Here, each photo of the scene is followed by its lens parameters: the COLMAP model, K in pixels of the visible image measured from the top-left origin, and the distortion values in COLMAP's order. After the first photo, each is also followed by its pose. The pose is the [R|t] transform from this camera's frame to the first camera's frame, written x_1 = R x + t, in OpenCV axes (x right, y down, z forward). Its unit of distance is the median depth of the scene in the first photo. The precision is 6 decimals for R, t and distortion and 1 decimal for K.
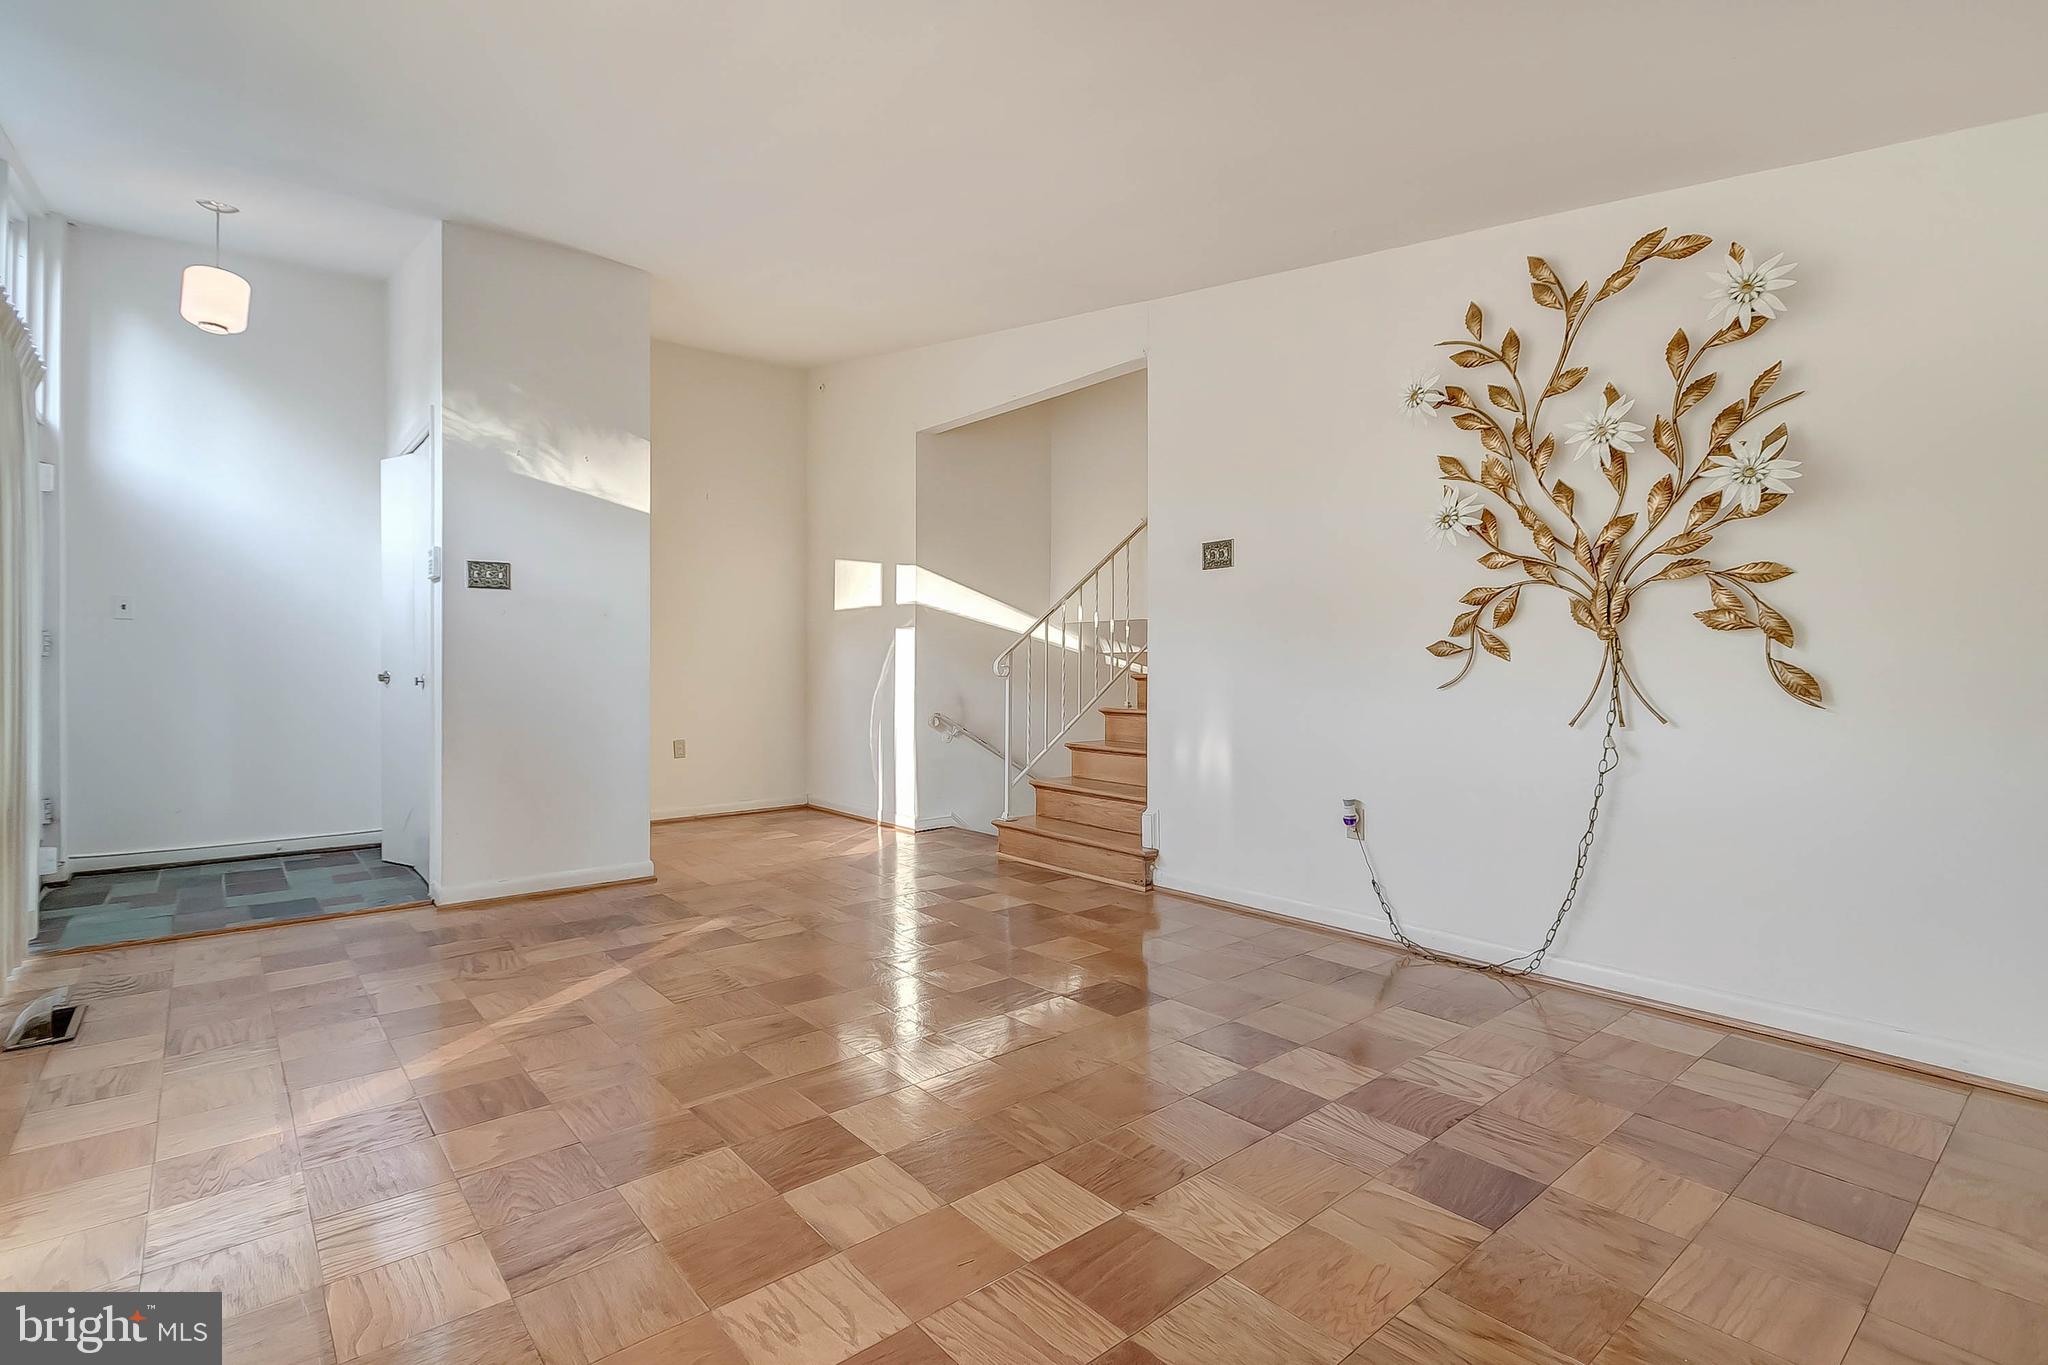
lens RADIAL K [[940.3, 0, 1005.4], [0, 940.3, 669.1], [0, 0, 1]] dist [-0.001103, -0.000925]
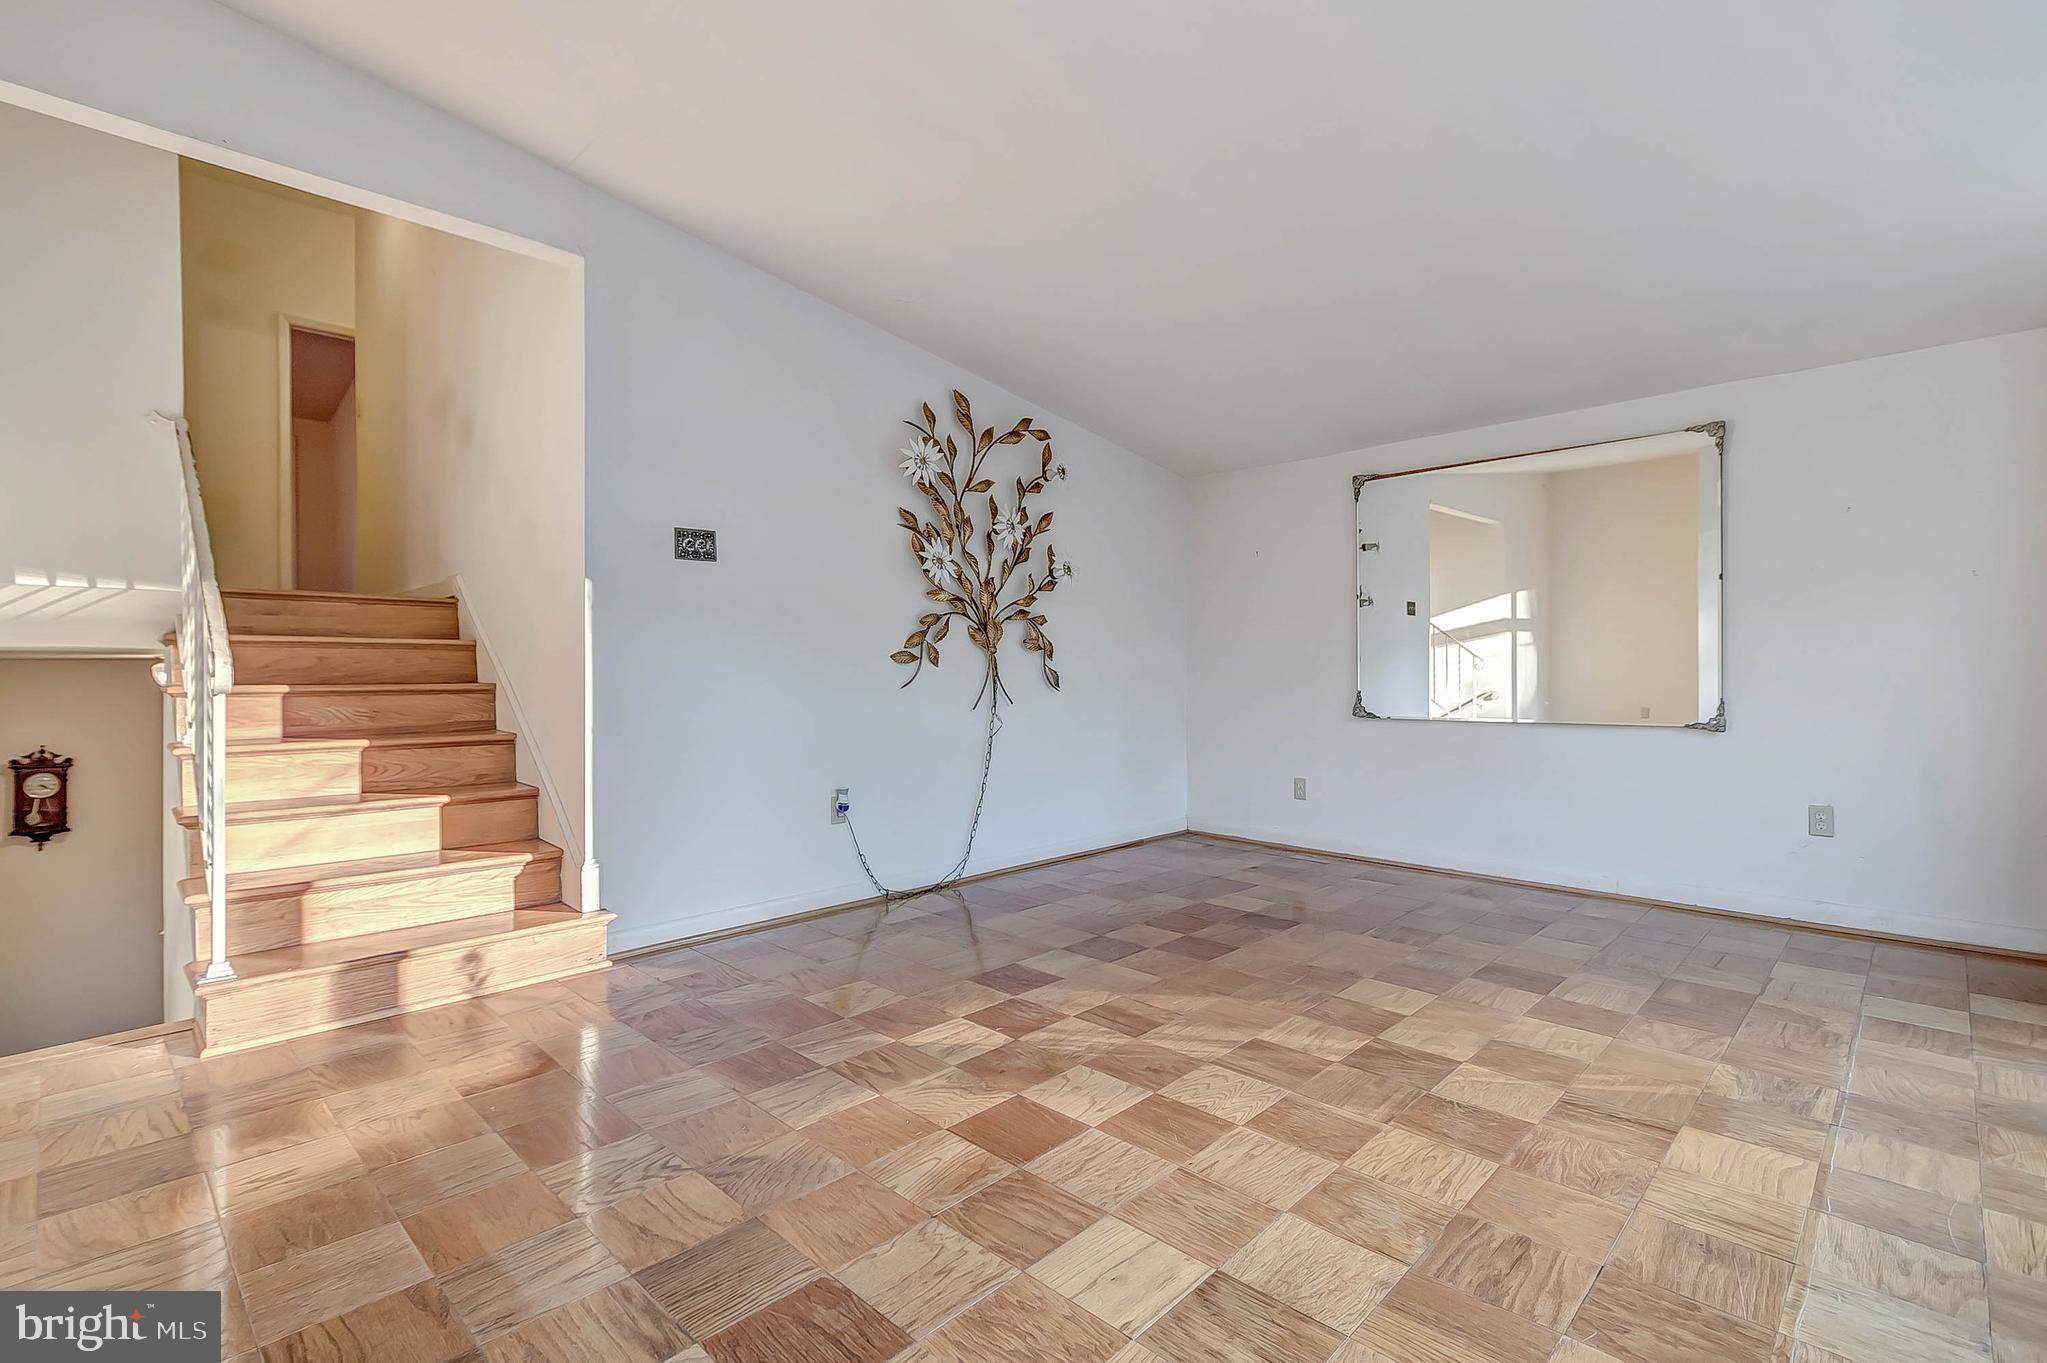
lens RADIAL K [[939.8, 0, 1004.9], [0, 939.8, 668.1], [0, 0, 1]] dist [-0.001103, -0.000925]
pose [[-0.087822, -0.001314, 0.996135, -0.910599], [0.004468, 0.999989, 0.001713, -0.008192], [-0.996126, 0.004601, -0.087815, 1.057283]]
